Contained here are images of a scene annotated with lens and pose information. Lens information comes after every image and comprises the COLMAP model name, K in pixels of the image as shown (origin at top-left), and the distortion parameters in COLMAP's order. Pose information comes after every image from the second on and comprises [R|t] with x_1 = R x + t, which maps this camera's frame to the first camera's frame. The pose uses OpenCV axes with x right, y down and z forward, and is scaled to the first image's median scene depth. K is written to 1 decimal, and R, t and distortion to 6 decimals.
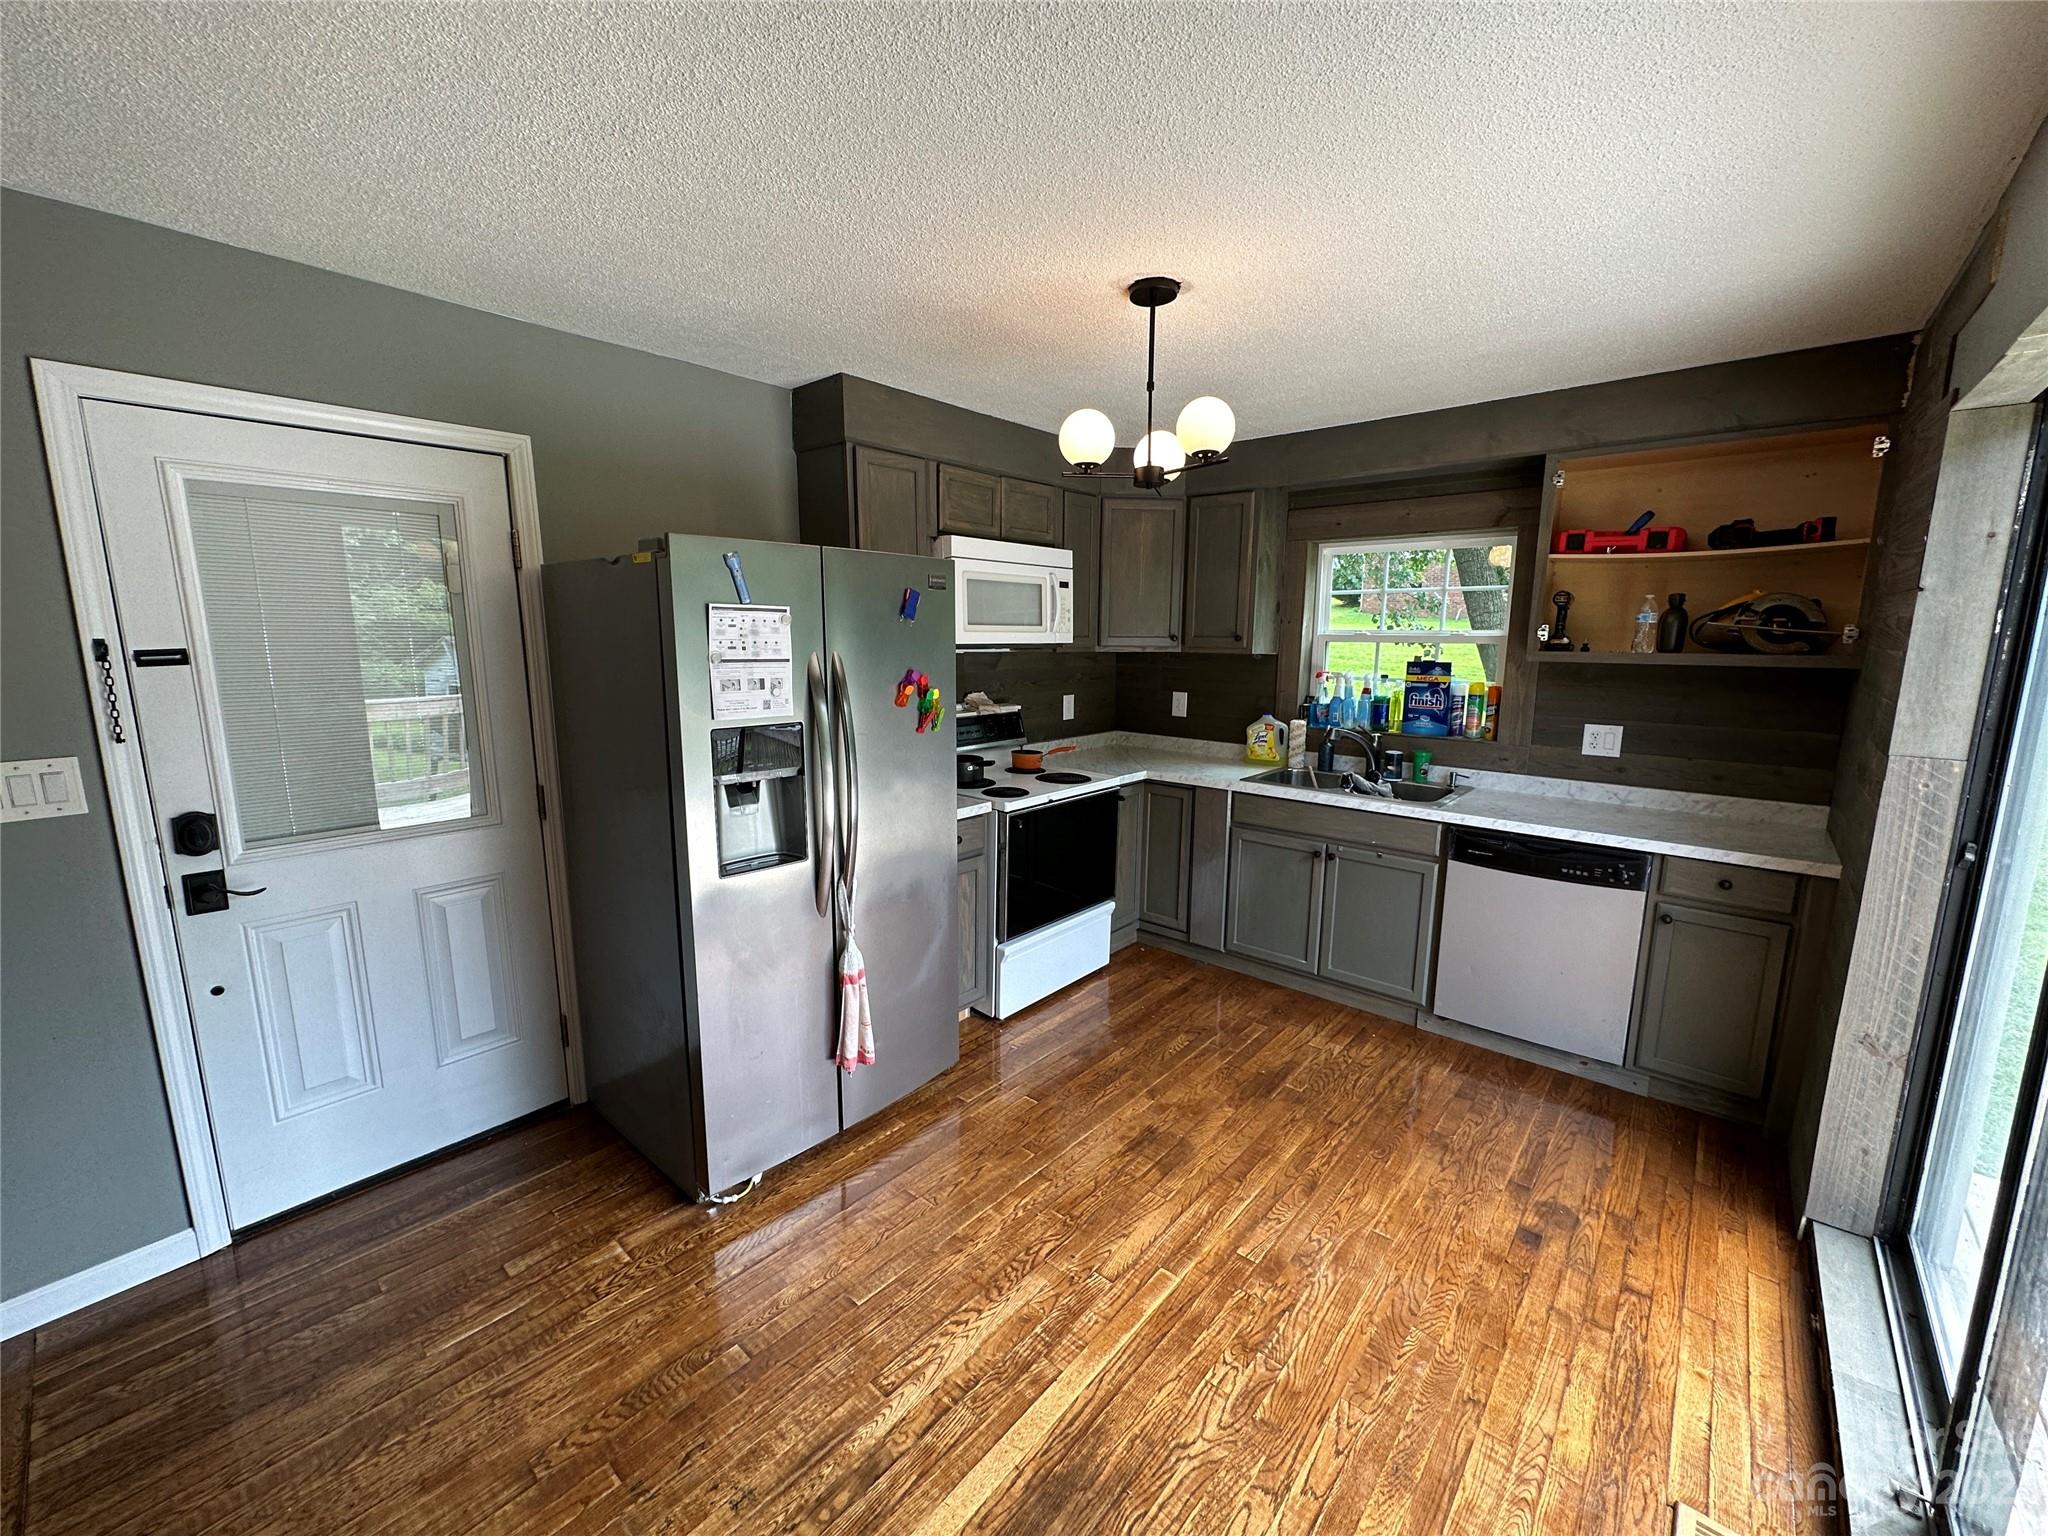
lens RADIAL K [[814.3, 0, 1022.8], [0, 814.3, 768.0], [0, 0, 1]] dist [-0.003212, 0.001088]
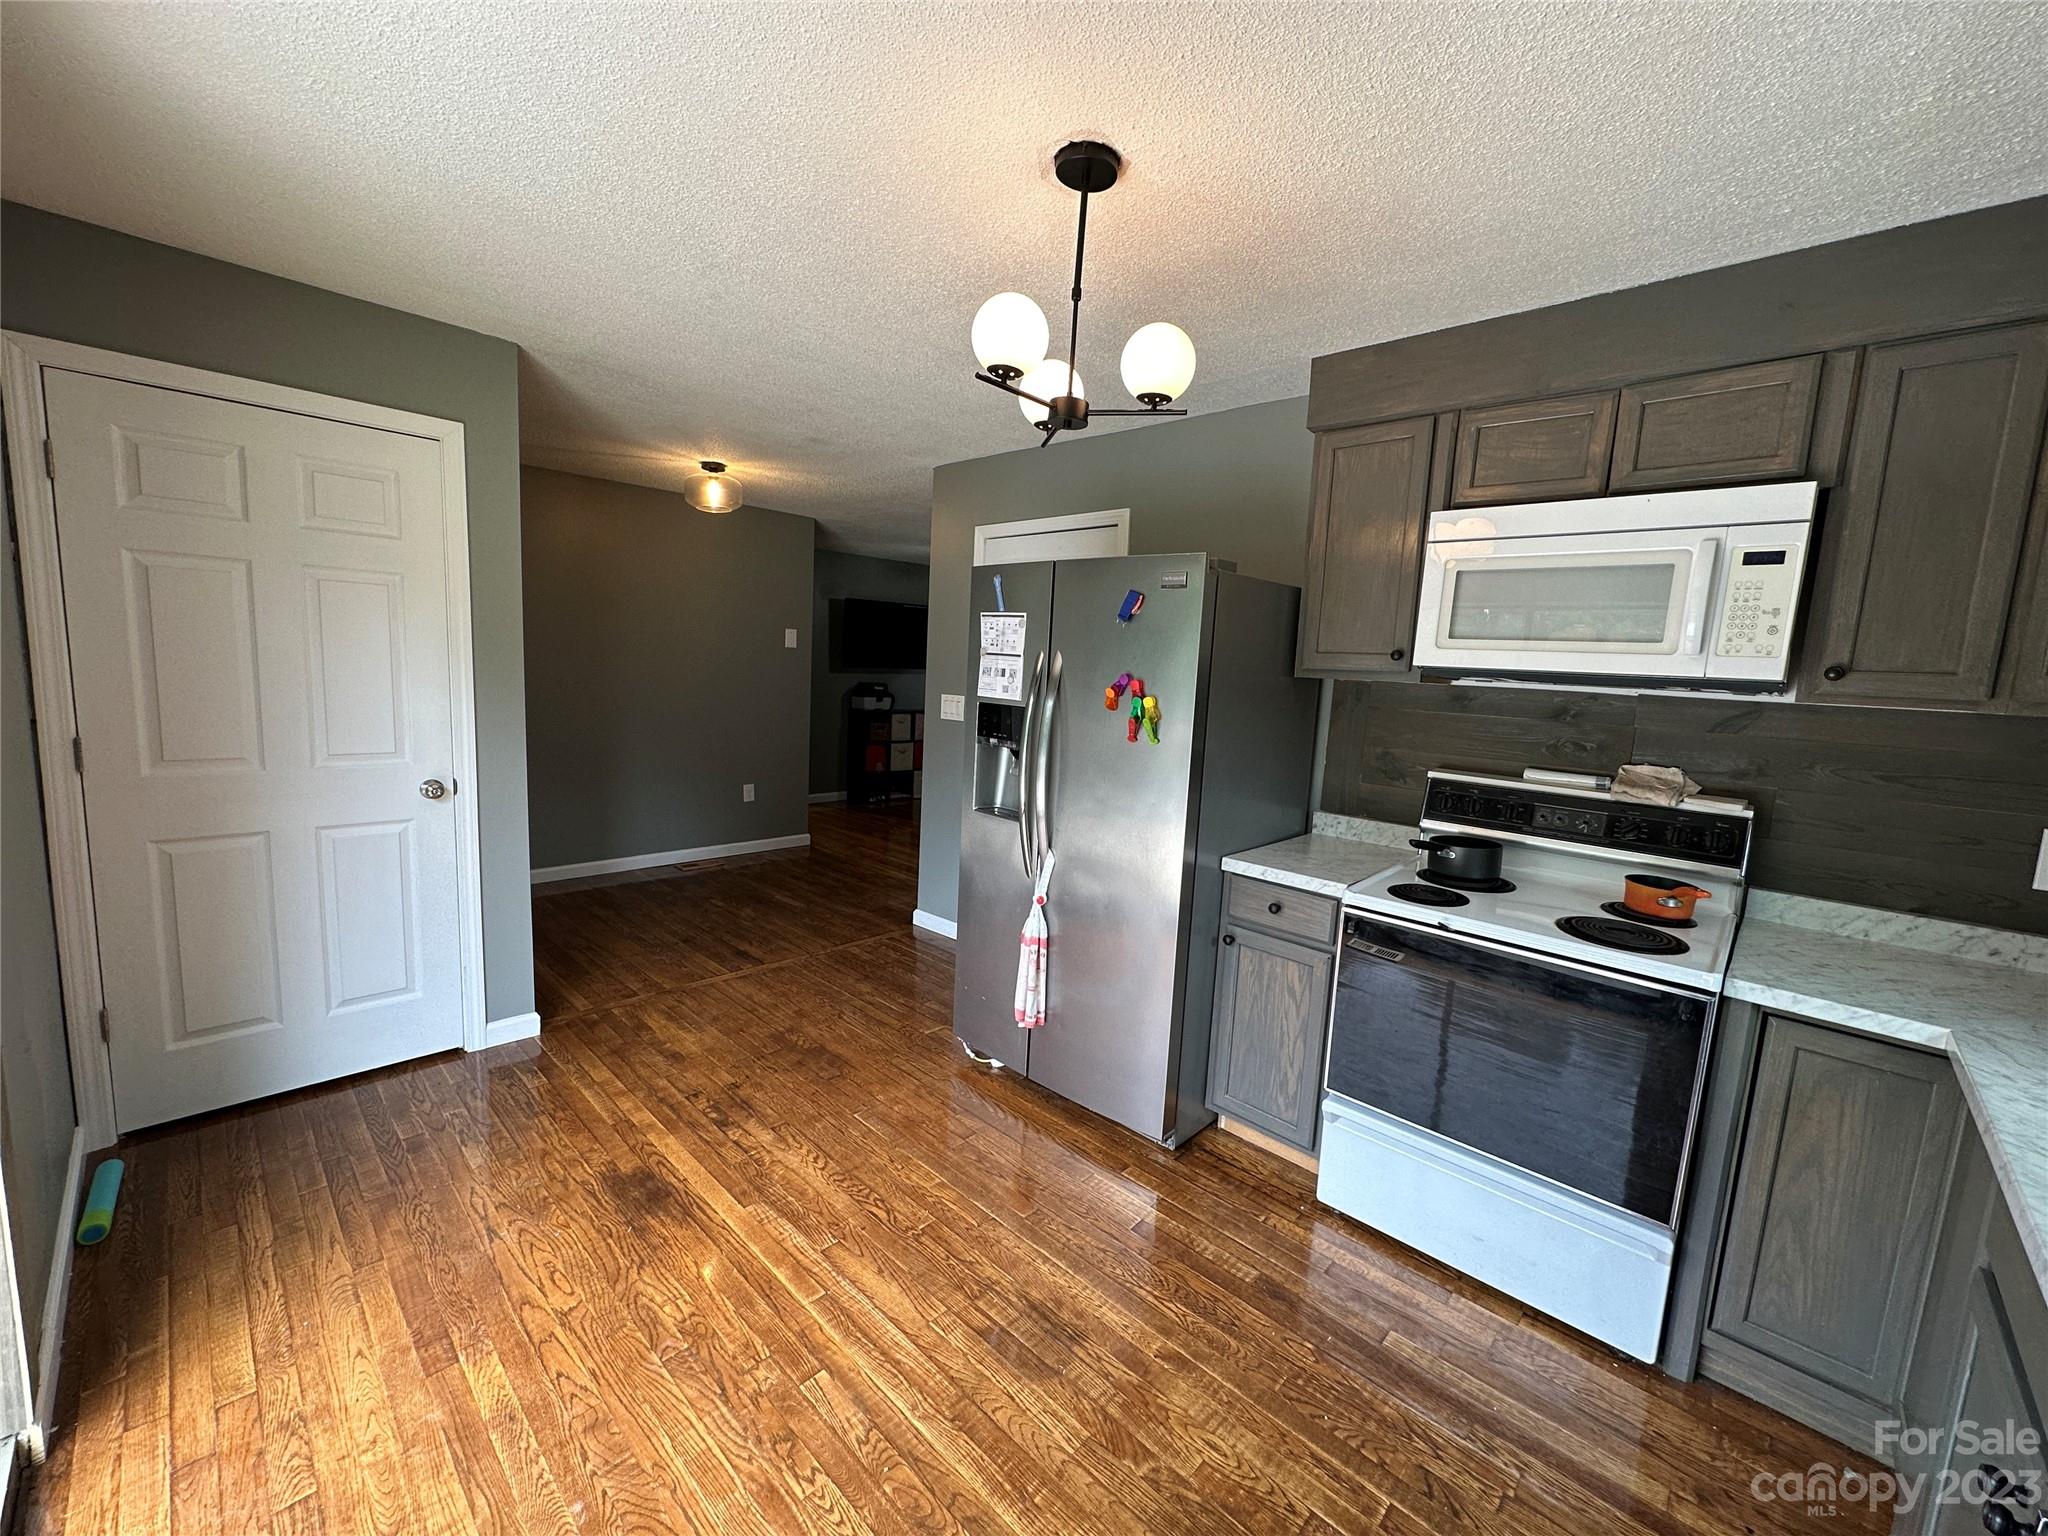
lens RADIAL K [[814.3, 0, 1028.6], [0, 814.3, 770.4], [0, 0, 1]] dist [-0.003212, 0.001088]
pose [[-0.037747, 0.124510, -0.991500, 0.981779], [-0.216028, 0.967728, 0.129749, -0.128549], [0.975657, 0.219090, -0.009631, 1.076924]]
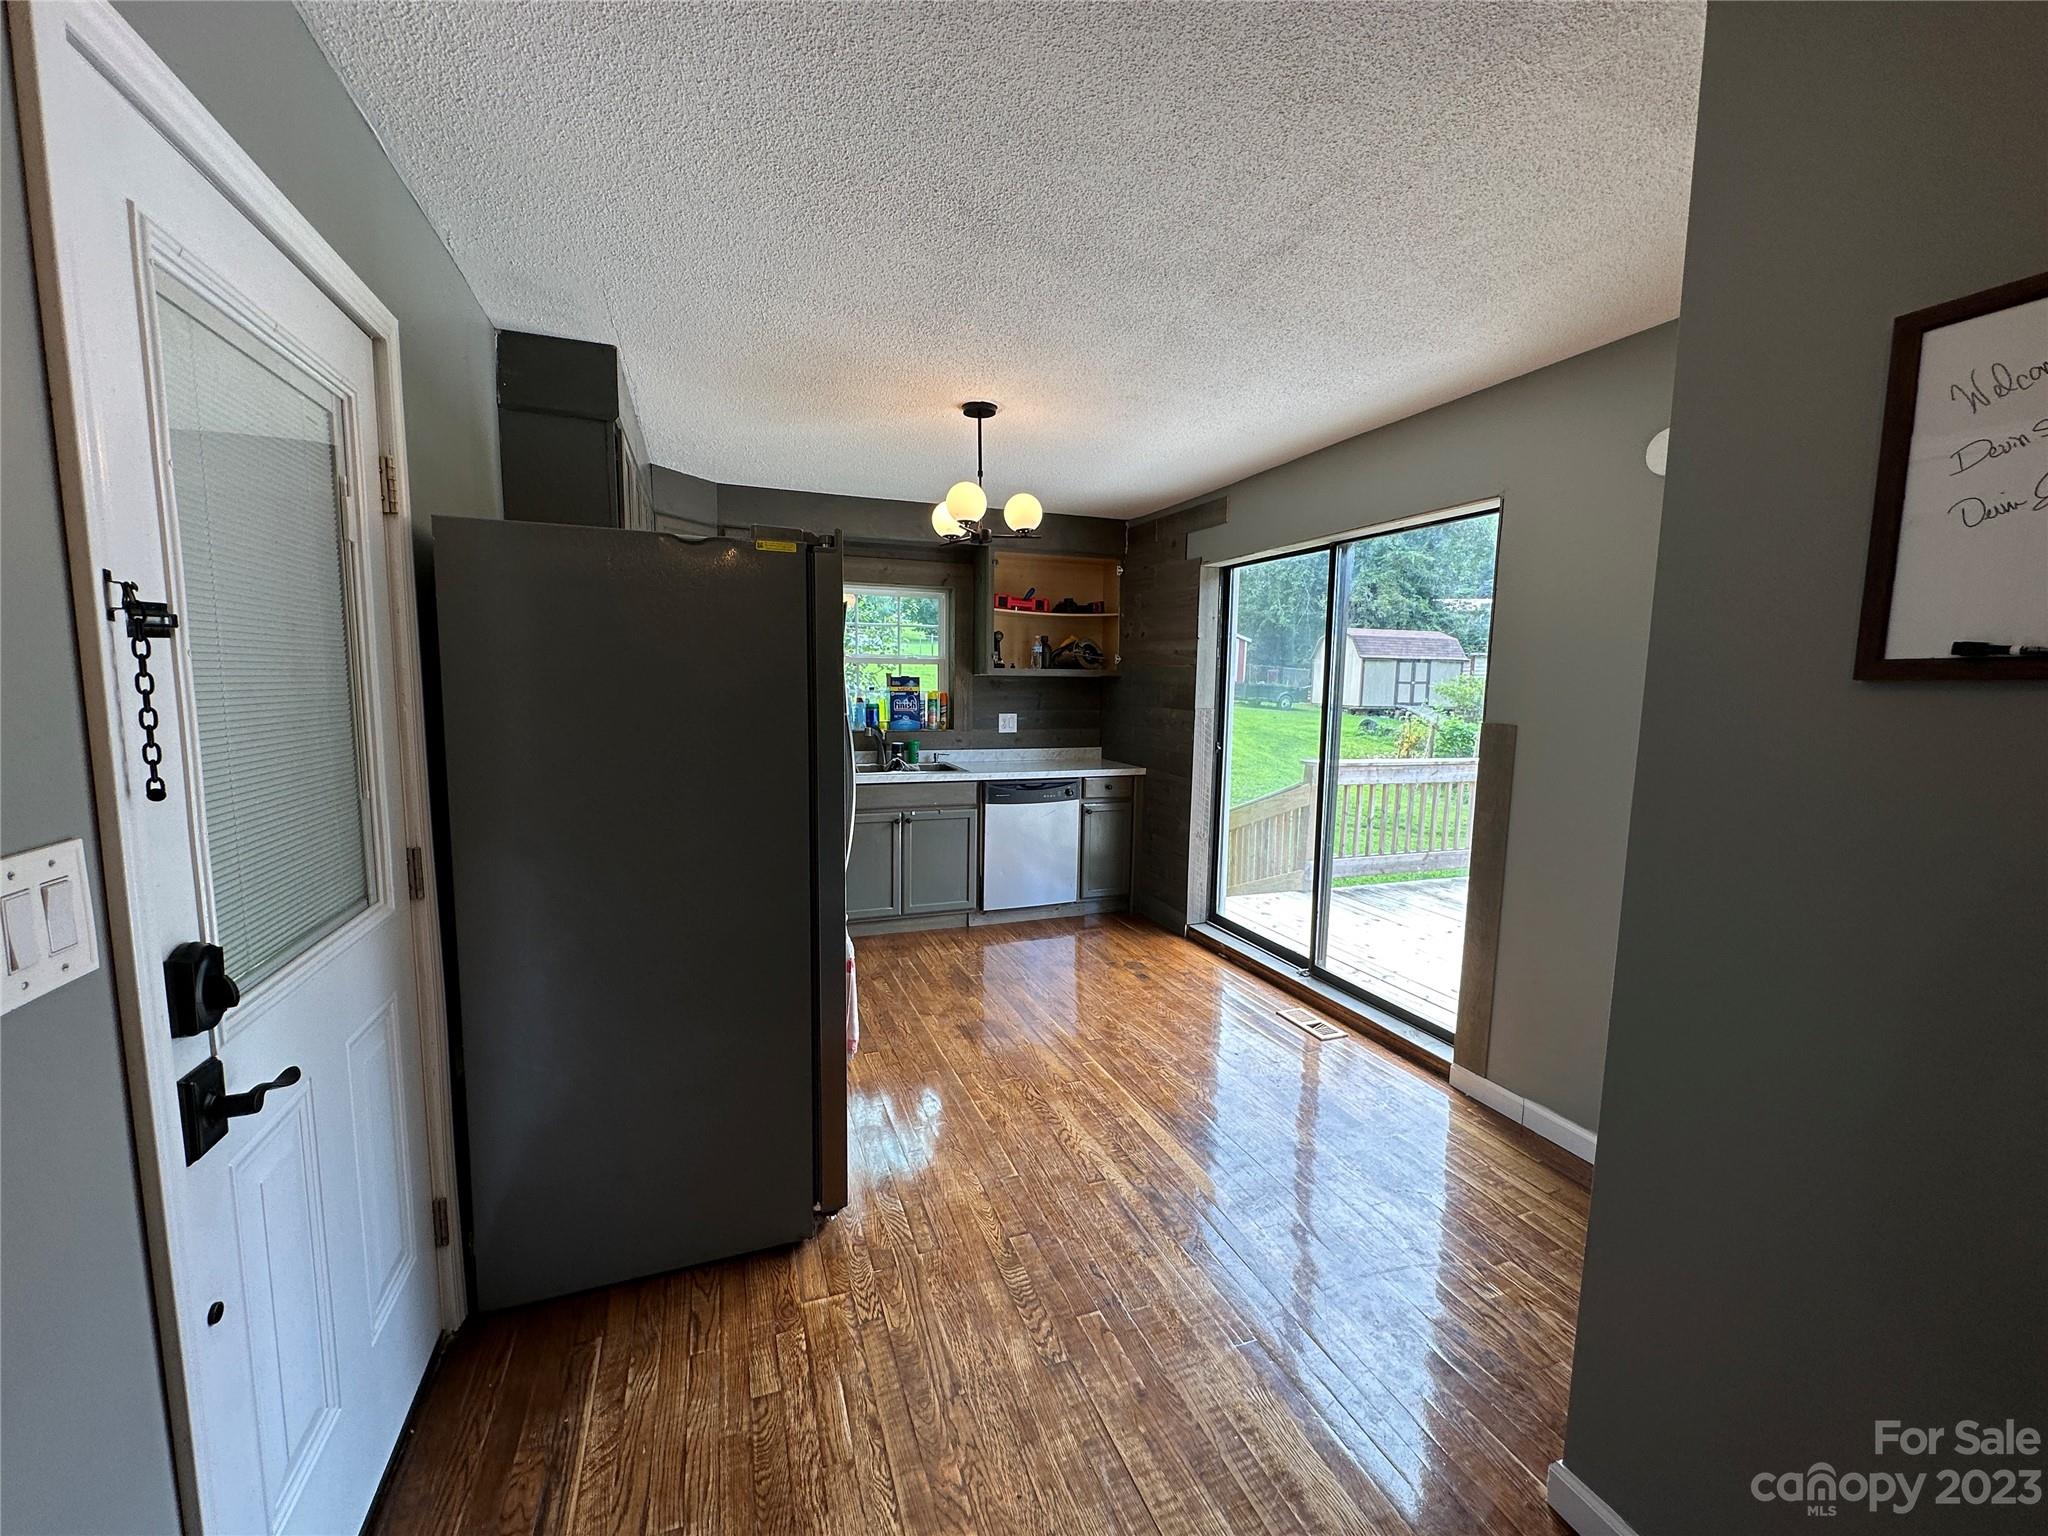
lens RADIAL K [[814.3, 0, 1027.4], [0, 814.3, 765.0], [0, 0, 1]] dist [-0.003212, 0.001088]
pose [[0.465487, -0.093737, 0.880077, -1.129048], [0.135440, 0.990208, 0.033831, -0.000203], [-0.874630, 0.103449, 0.473625, 0.306020]]
